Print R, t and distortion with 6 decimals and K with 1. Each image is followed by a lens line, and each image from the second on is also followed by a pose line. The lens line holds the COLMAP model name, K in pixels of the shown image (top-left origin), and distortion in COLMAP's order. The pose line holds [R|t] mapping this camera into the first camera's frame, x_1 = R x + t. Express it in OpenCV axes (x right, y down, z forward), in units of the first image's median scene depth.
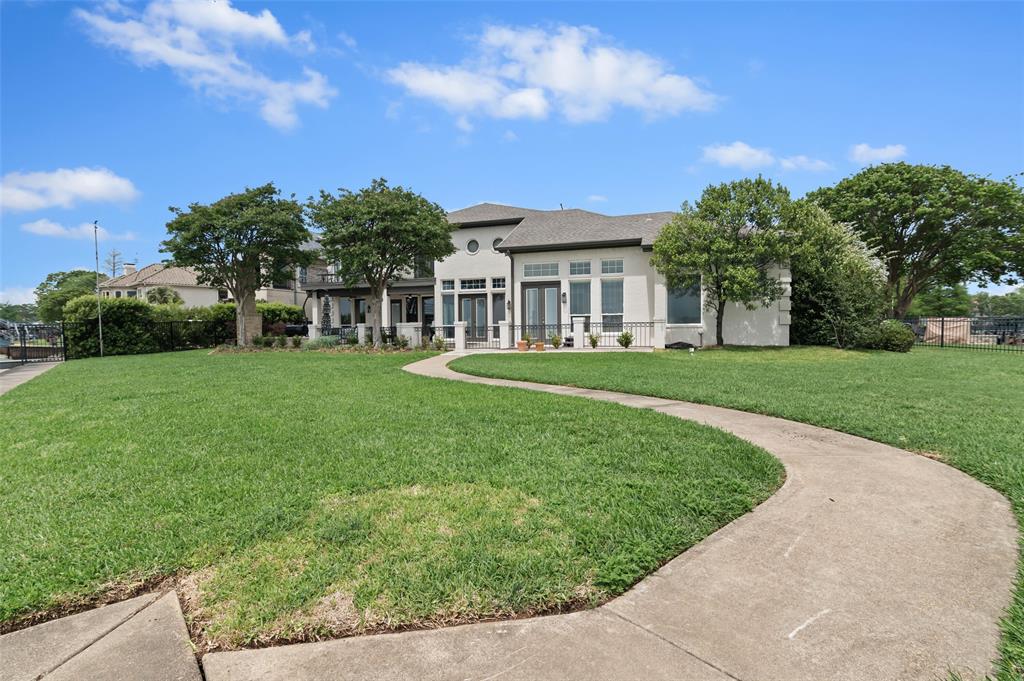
lens RADIAL K [[476.8, 0, 515.1], [0, 476.8, 336.1], [0, 0, 1]] dist [-0.003247, -0.000438]
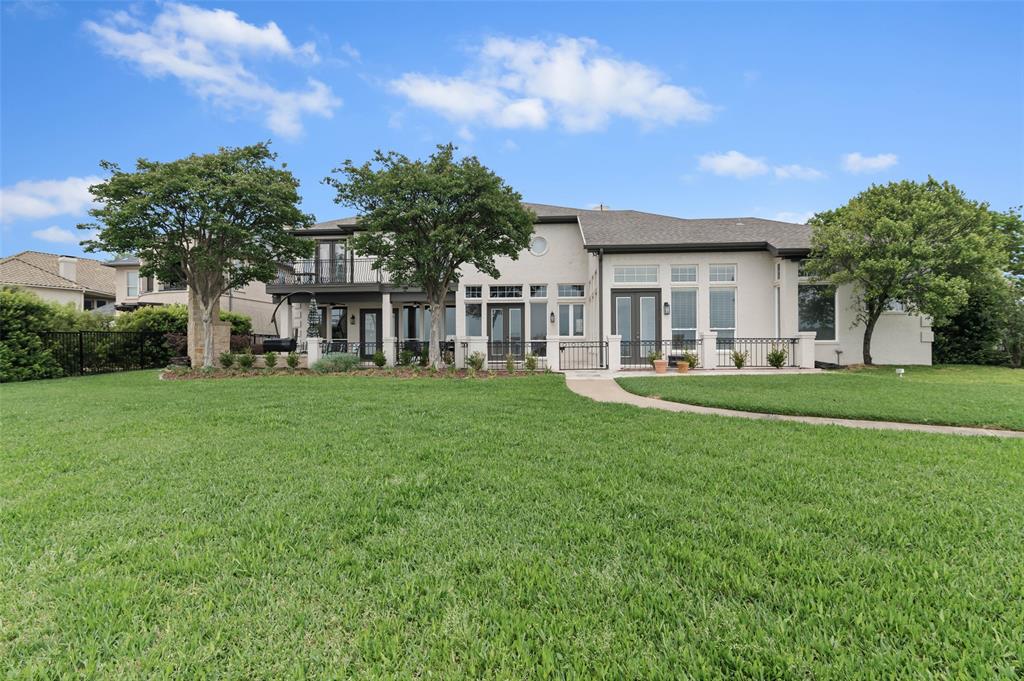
lens RADIAL K [[476.8, 0, 515.1], [0, 476.8, 336.1], [0, 0, 1]] dist [-0.003247, -0.000438]
pose [[0.973235, 0.010492, 0.229570, -0.307942], [-0.001862, 0.999284, -0.037780, 0.000269], [-0.229803, 0.036341, 0.972559, 0.220496]]
